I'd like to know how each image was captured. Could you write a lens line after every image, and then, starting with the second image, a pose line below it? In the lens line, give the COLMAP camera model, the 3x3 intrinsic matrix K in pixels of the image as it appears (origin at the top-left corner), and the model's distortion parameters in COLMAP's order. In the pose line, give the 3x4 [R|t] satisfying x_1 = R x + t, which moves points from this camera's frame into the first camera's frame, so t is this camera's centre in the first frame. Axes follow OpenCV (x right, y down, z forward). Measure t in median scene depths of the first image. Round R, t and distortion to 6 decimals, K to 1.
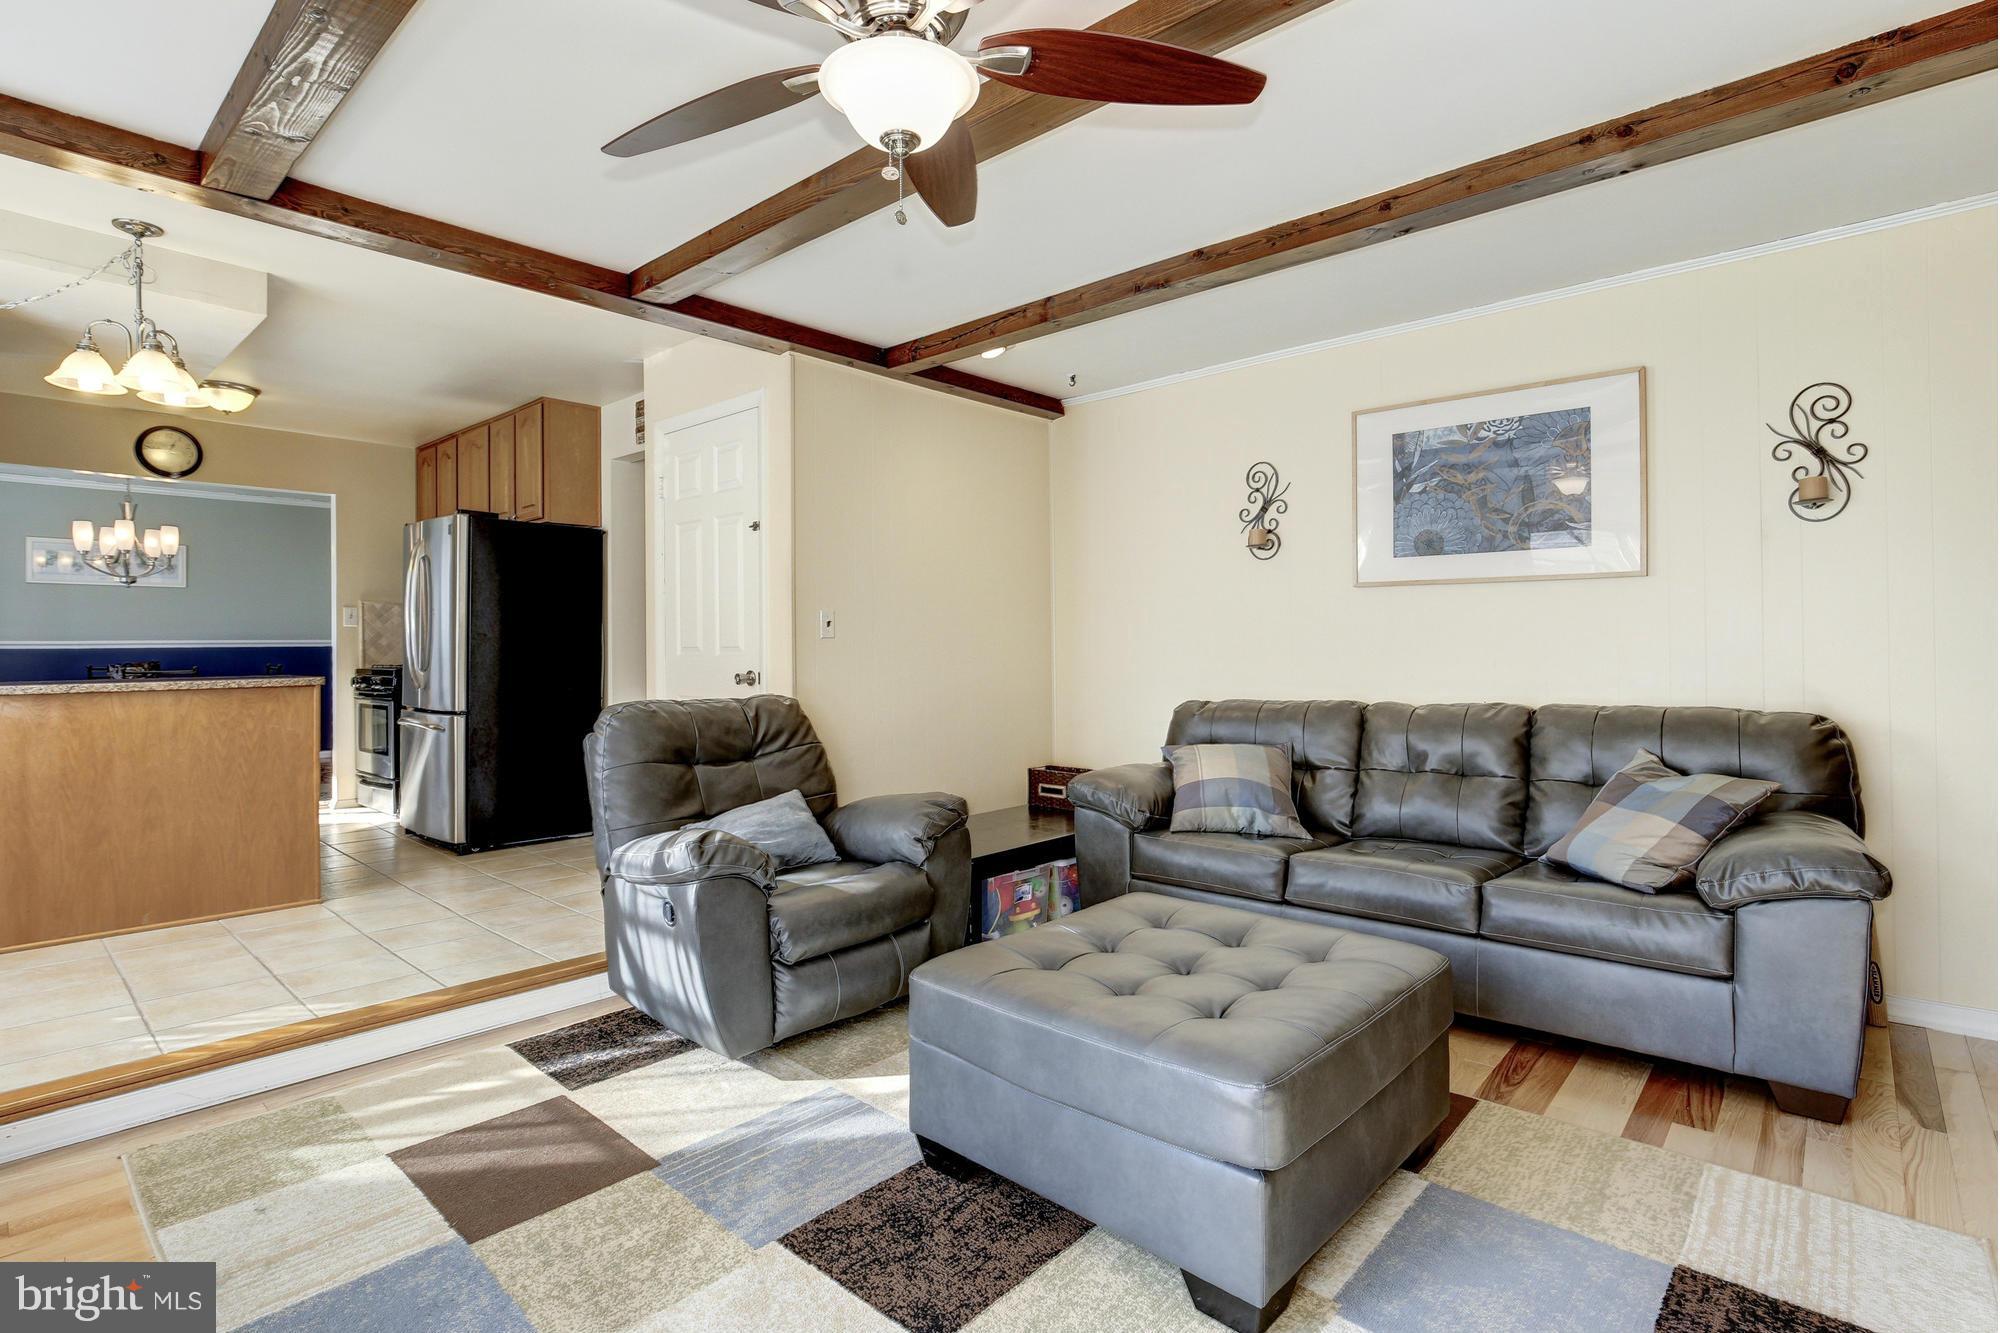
lens RADIAL K [[953.1, 0, 1009.7], [0, 953.1, 651.8], [0, 0, 1]] dist [-0.020412, 0.005490]
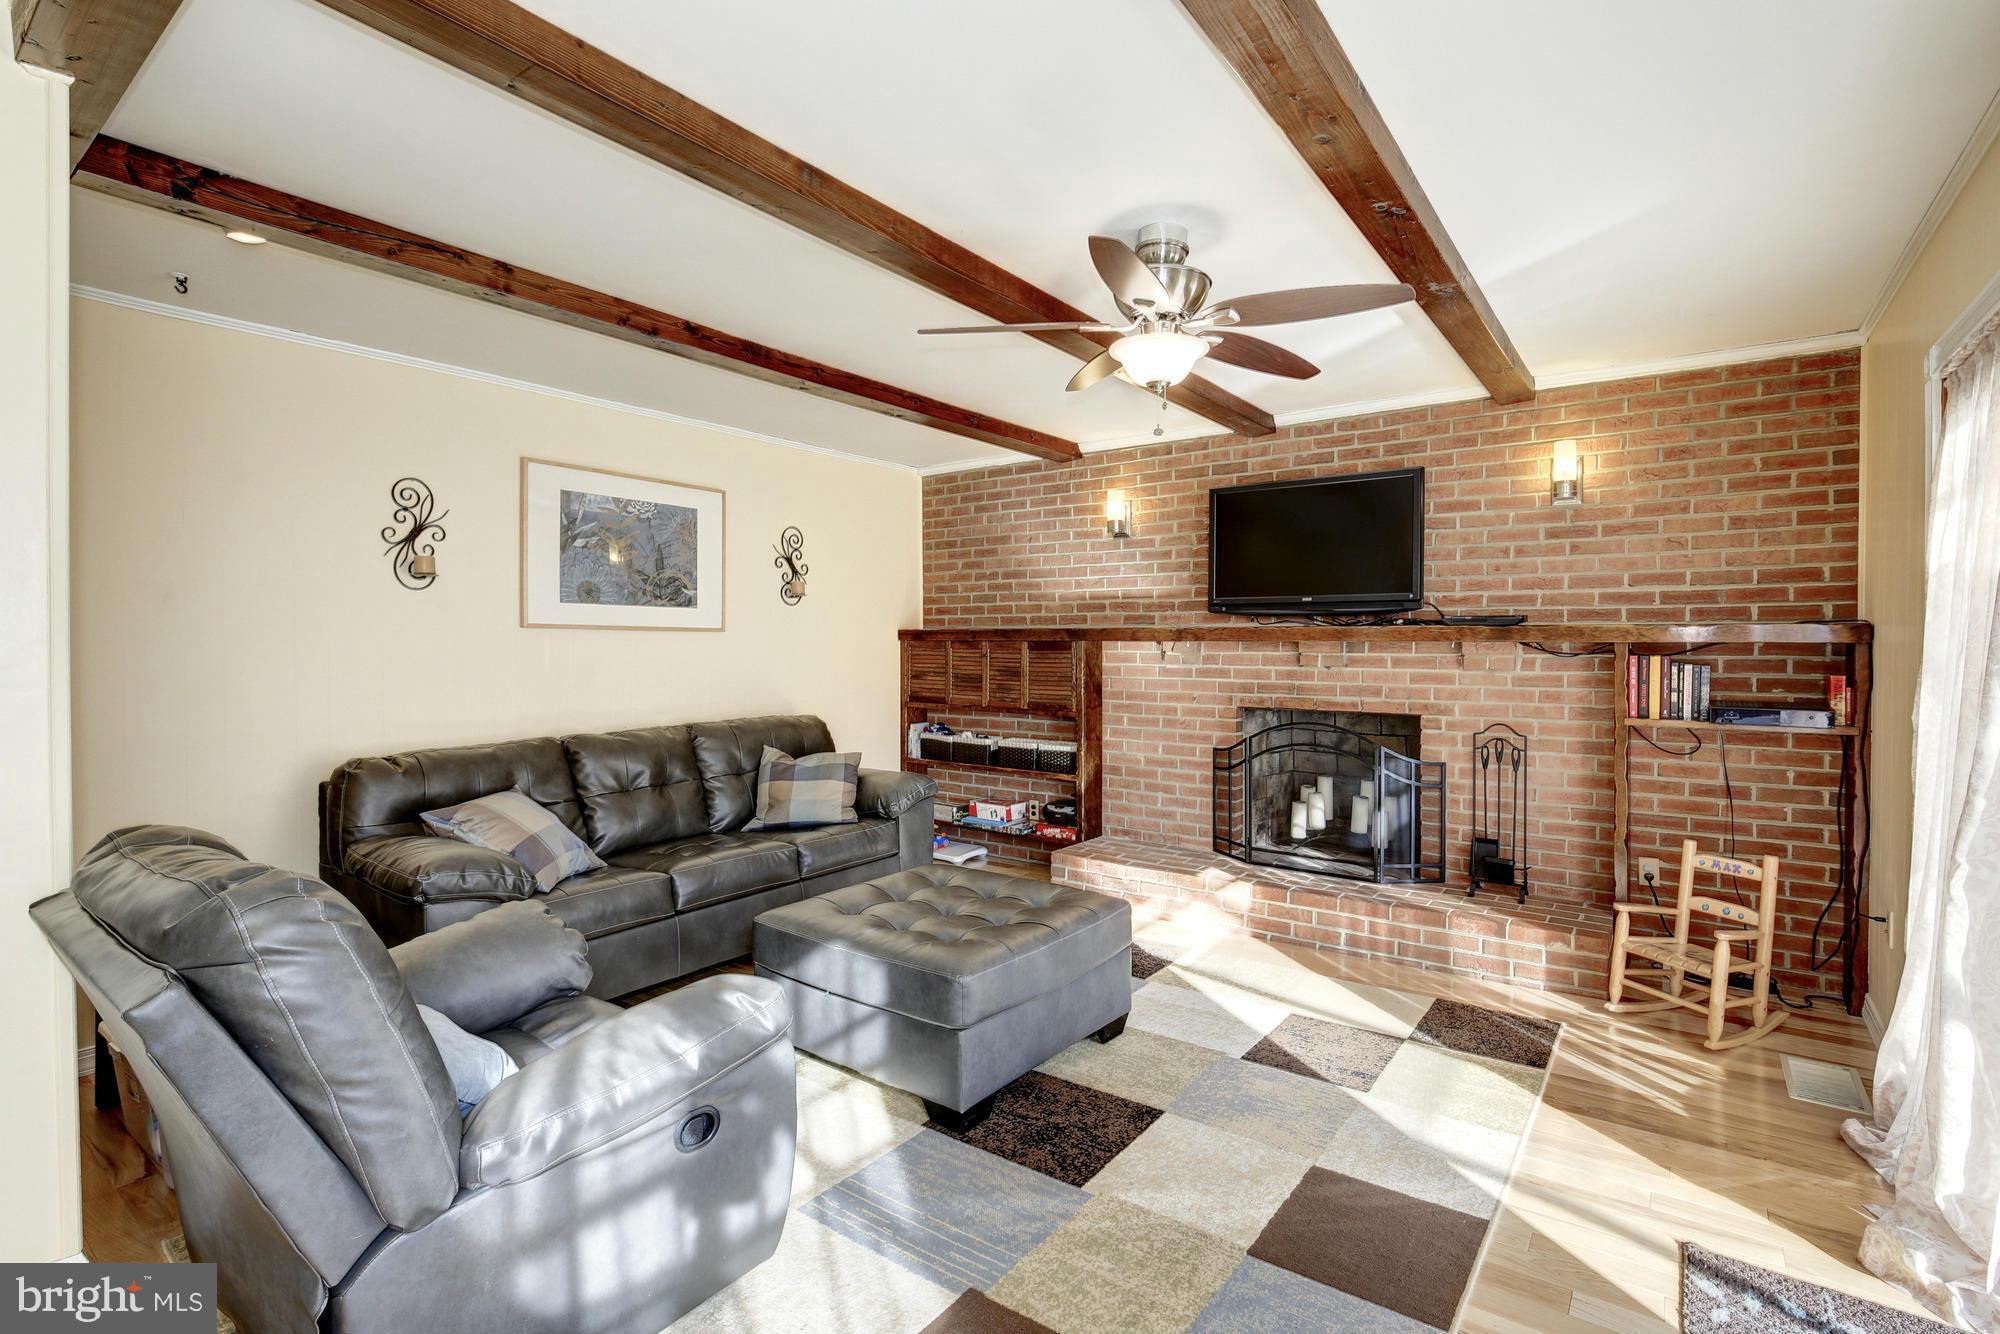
lens RADIAL K [[953.1, 0, 983.2], [0, 953.1, 656.2], [0, 0, 1]] dist [-0.020412, 0.005490]
pose [[-0.078349, -0.000309, 0.996926, -0.769031], [0.015023, 0.999886, 0.001490, -0.033476], [-0.996813, 0.015094, -0.078336, 0.642273]]
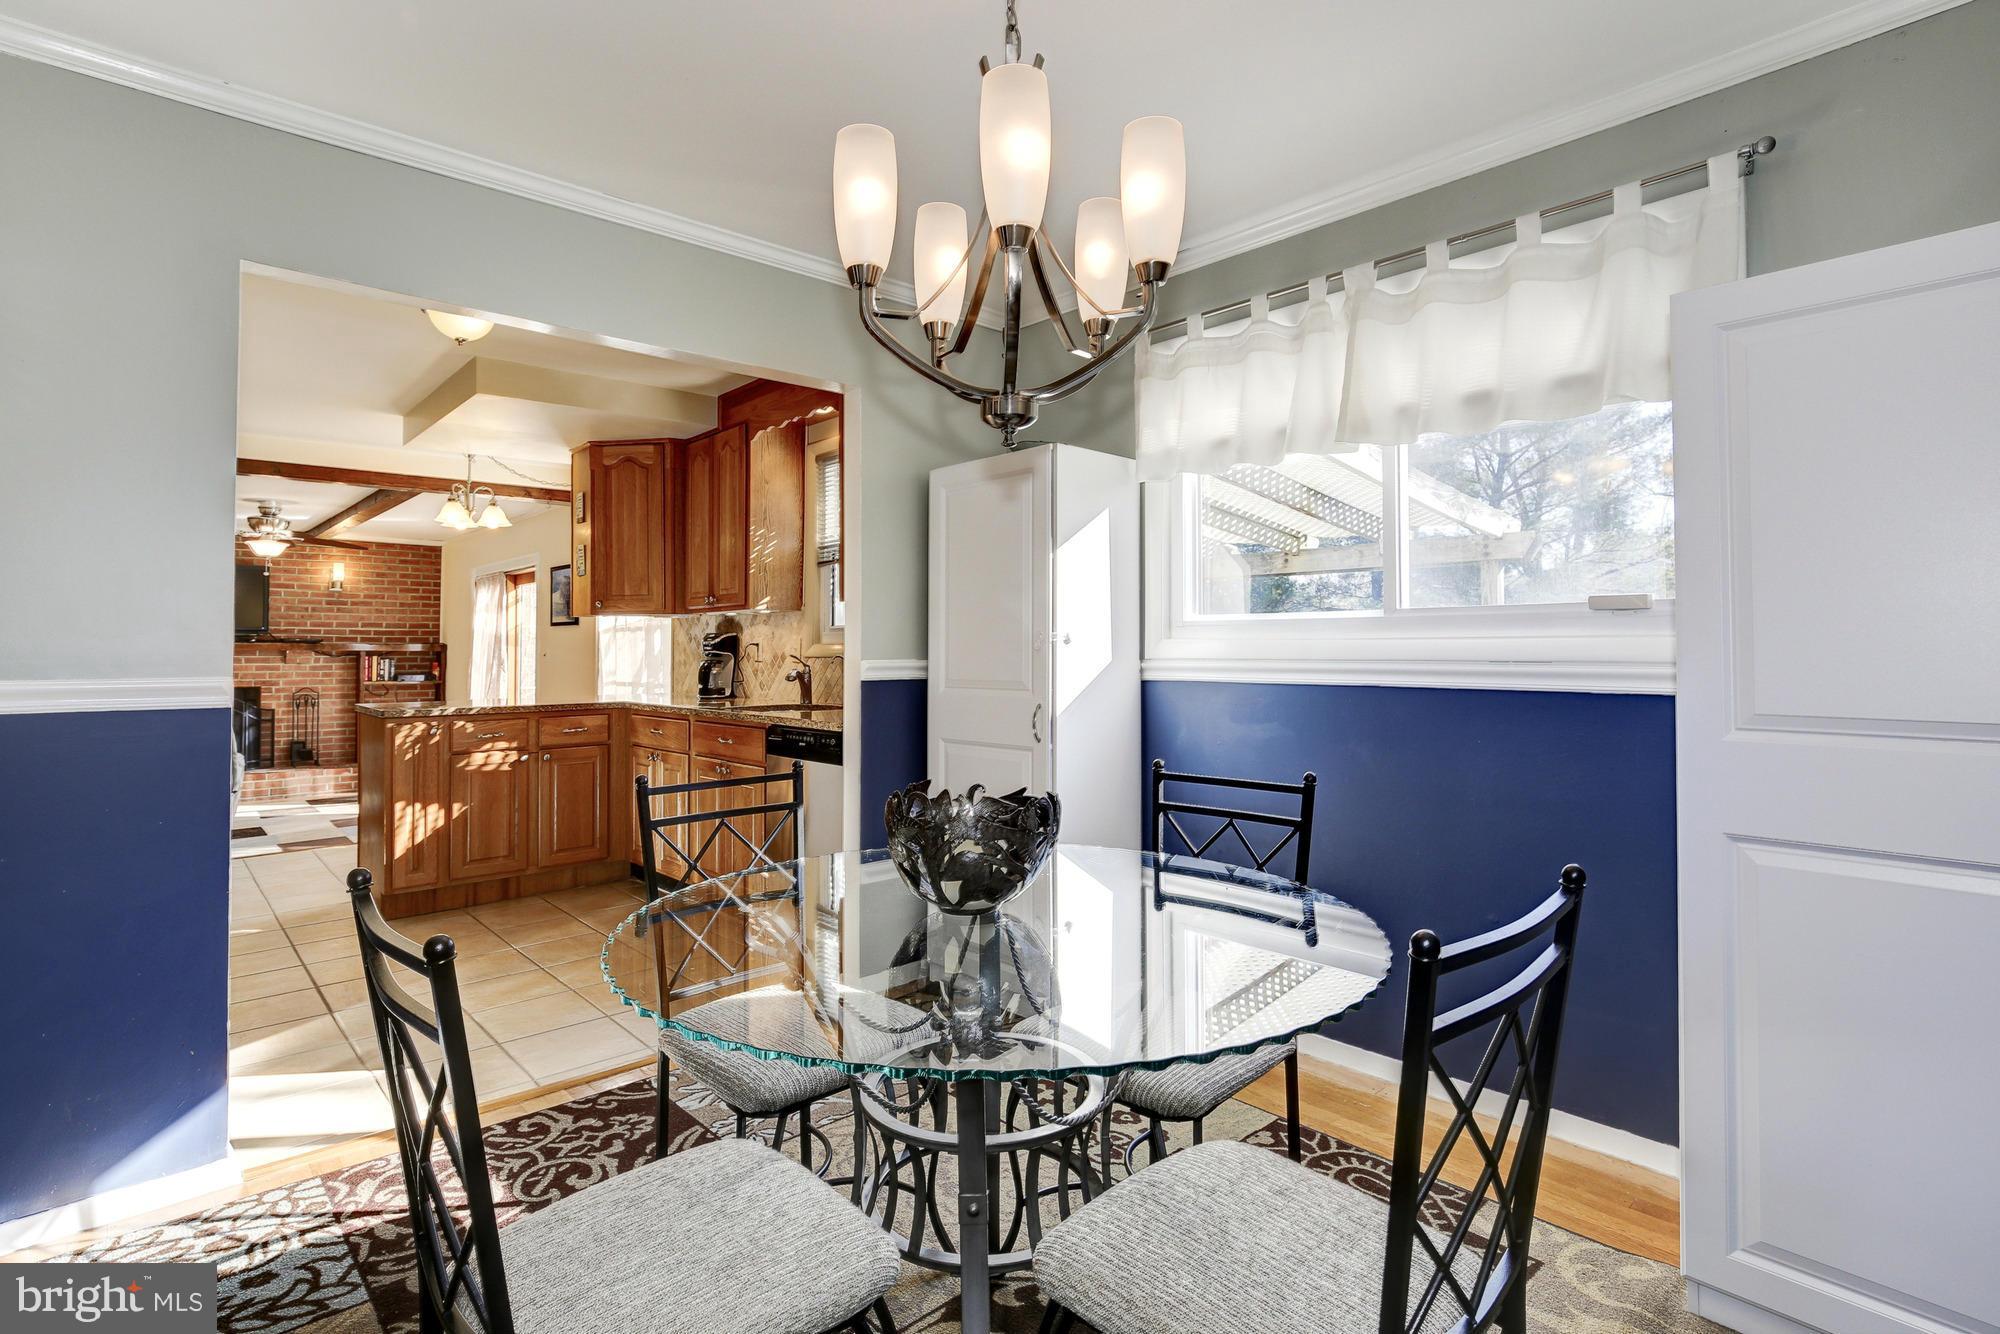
lens RADIAL K [[953.1, 0, 956.6], [0, 953.1, 620.1], [0, 0, 1]] dist [-0.020412, 0.005490]
pose [[-0.992421, 0.016929, 0.121711, -1.631303], [0.014592, 0.999692, -0.020071, -0.043829], [-0.122013, -0.018143, -0.992363, 2.100776]]
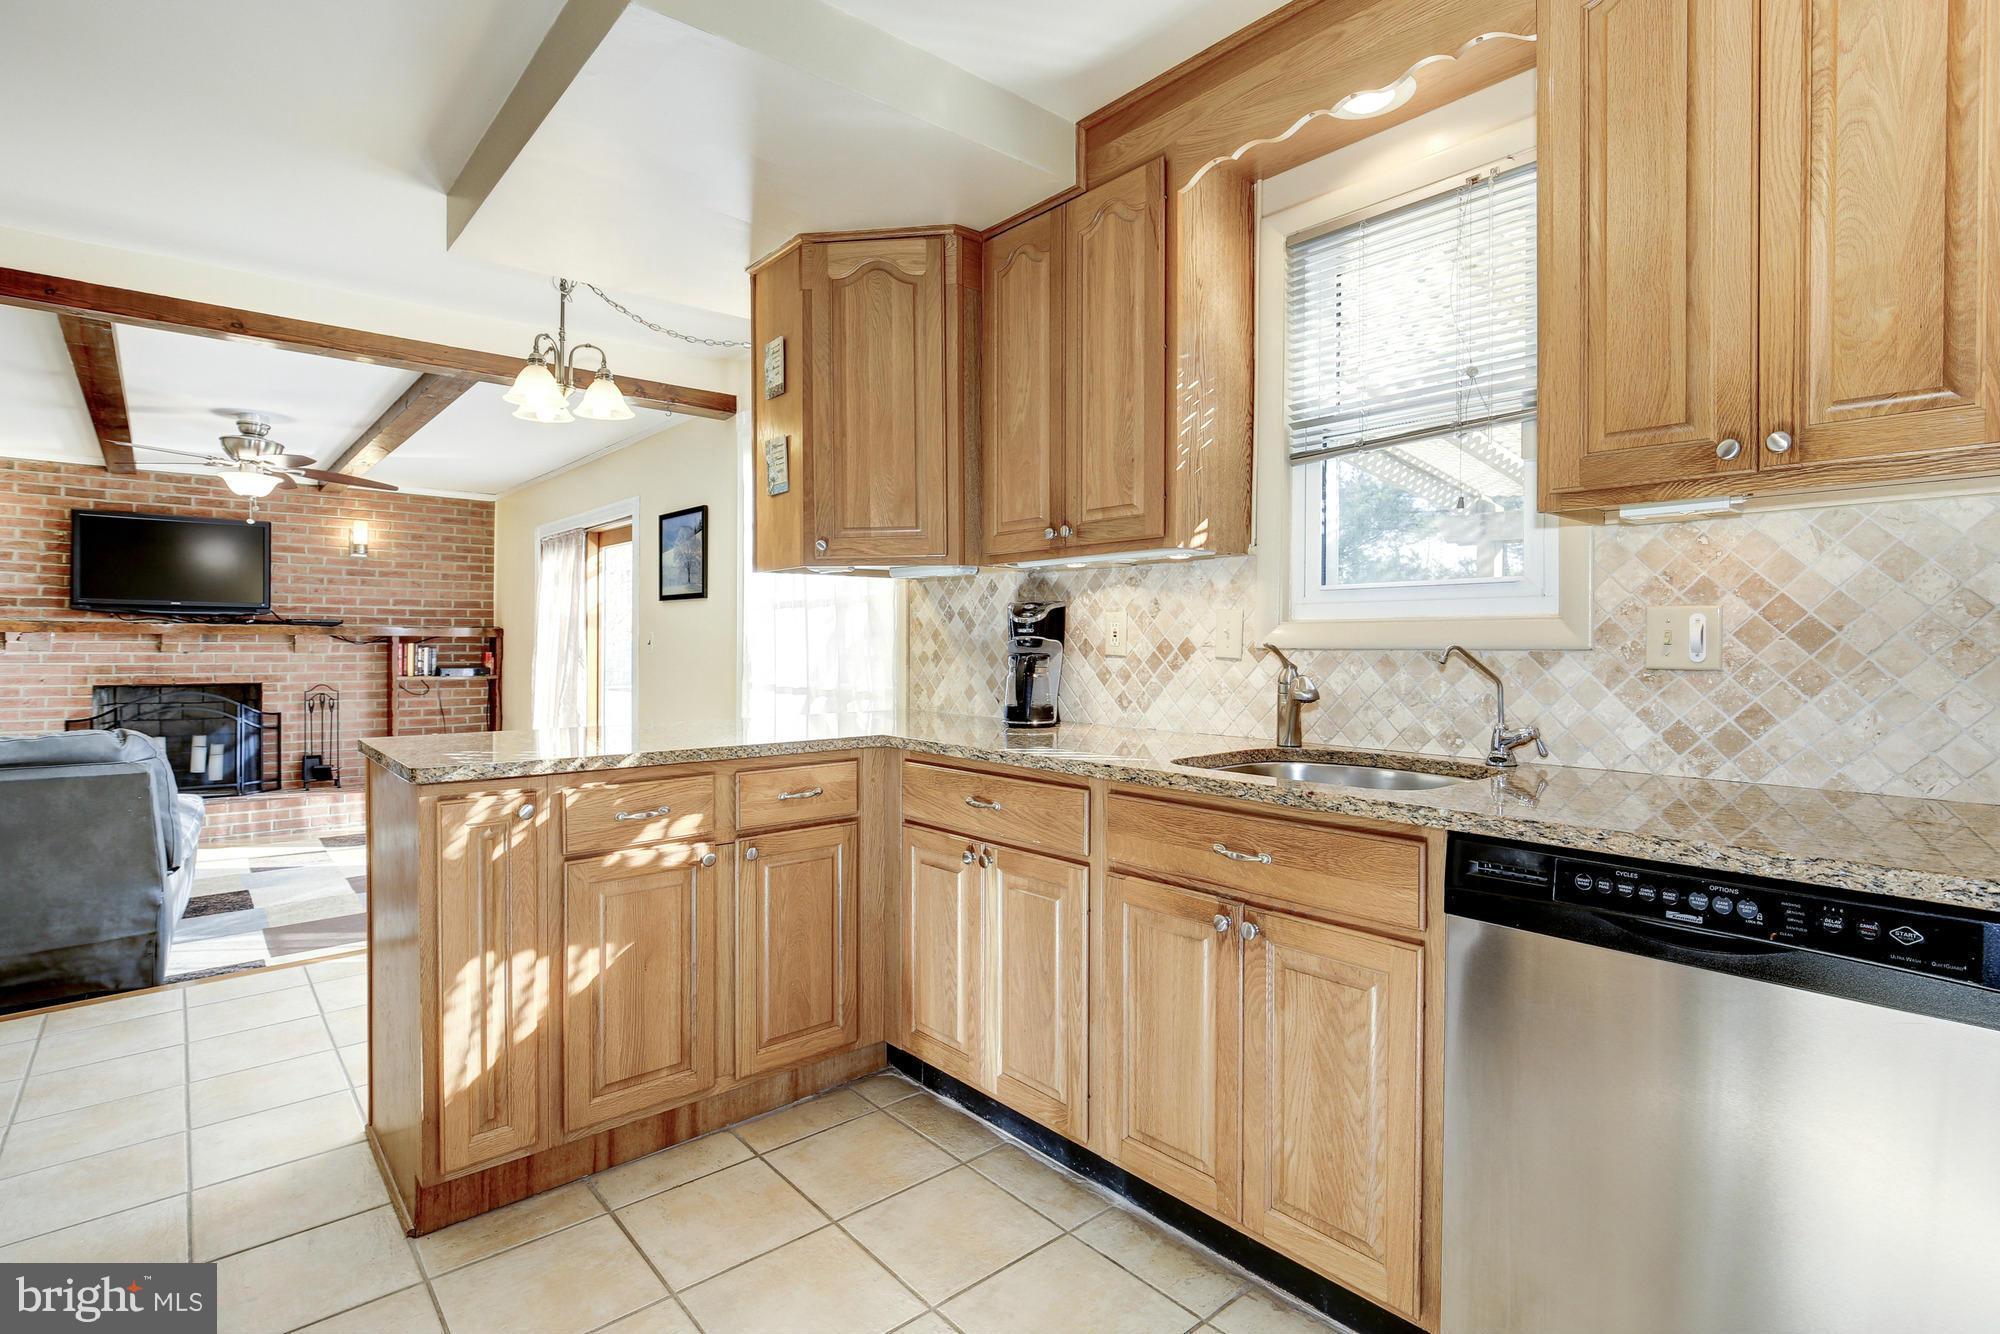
lens RADIAL K [[953.1, 0, 962.7], [0, 953.1, 642.7], [0, 0, 1]] dist [-0.020412, 0.005490]
pose [[-0.988637, 0.006685, 0.150175, -1.200392], [0.008632, 0.999887, 0.012316, -0.036574], [-0.150075, 0.013473, -0.988583, 1.544003]]
